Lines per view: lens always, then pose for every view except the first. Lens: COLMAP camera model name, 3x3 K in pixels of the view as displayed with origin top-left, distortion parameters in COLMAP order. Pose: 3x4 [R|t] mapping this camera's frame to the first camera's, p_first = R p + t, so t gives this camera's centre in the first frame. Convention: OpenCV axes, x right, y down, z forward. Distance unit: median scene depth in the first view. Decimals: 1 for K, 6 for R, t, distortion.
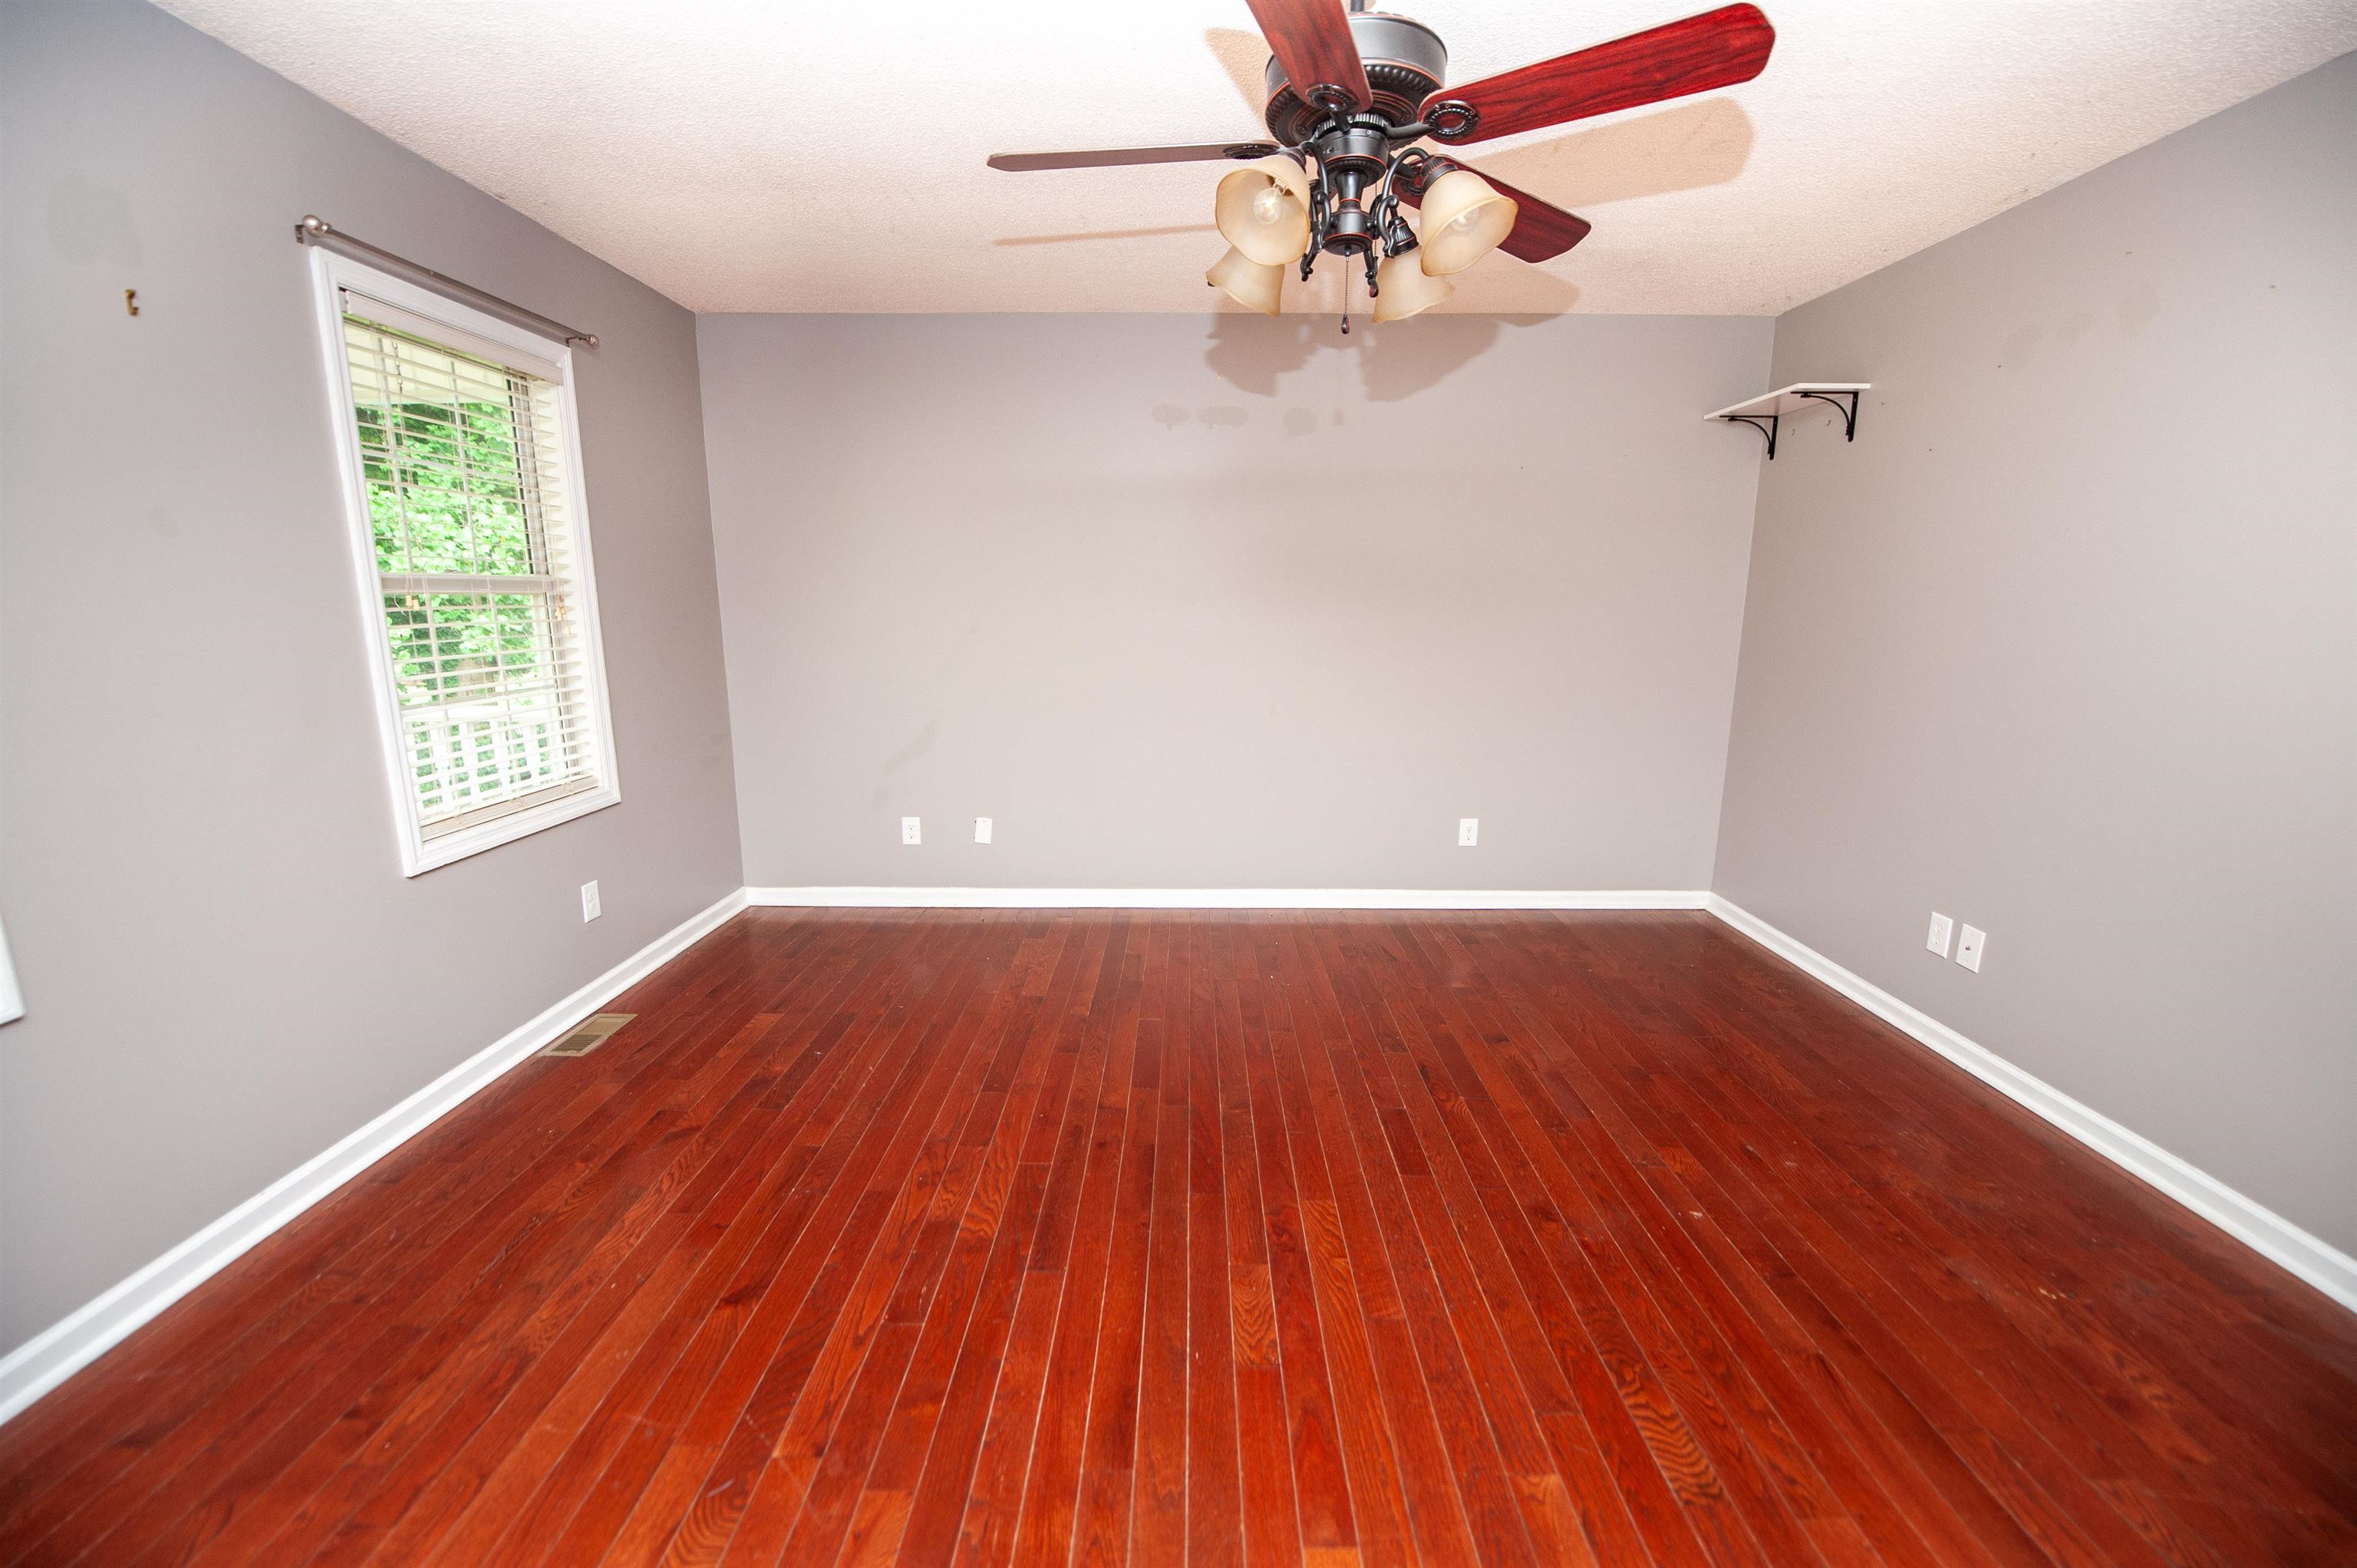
lens RADIAL K [[957.4, 0, 1187.0], [0, 957.4, 778.7], [0, 0, 1]] dist [-0.015837, -0.001280]
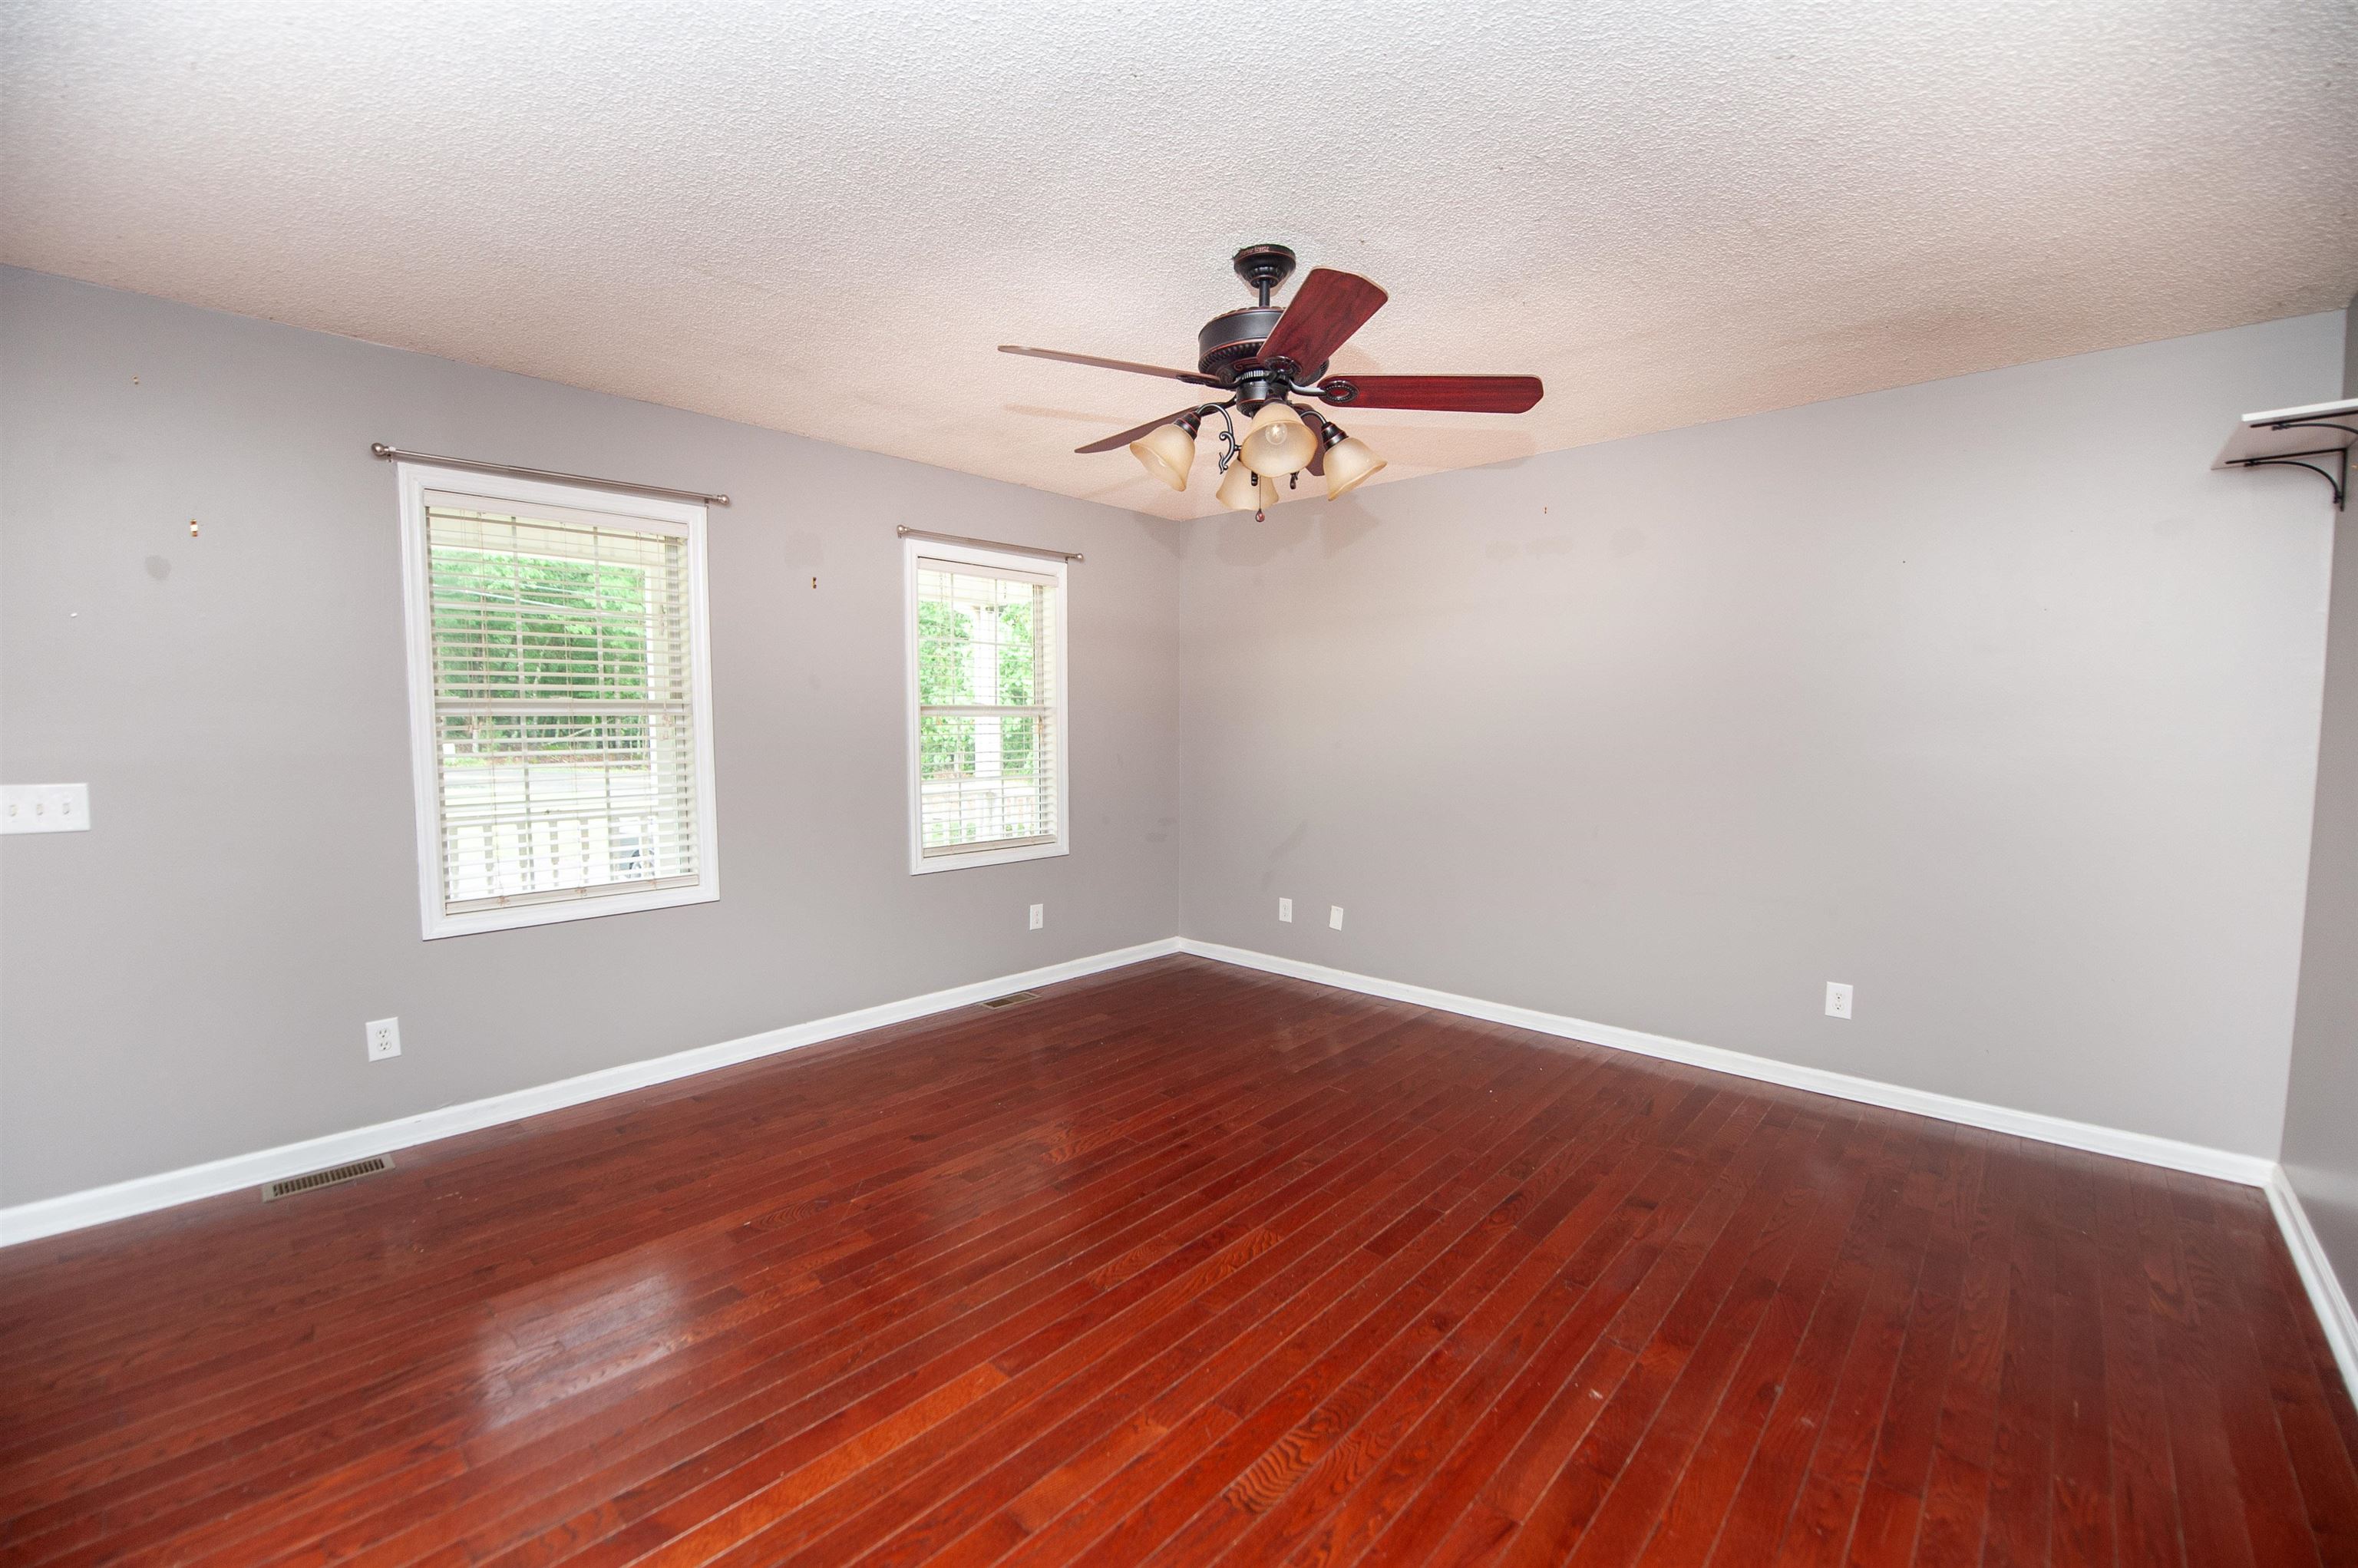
lens RADIAL K [[957.8, 0, 1170.6], [0, 957.8, 783.5], [0, 0, 1]] dist [-0.015837, -0.001280]
pose [[0.732904, 0.042329, -0.679014, 0.703964], [-0.123941, 0.989668, -0.072082, 0.002764], [0.668947, 0.136987, 0.730578, 0.000174]]
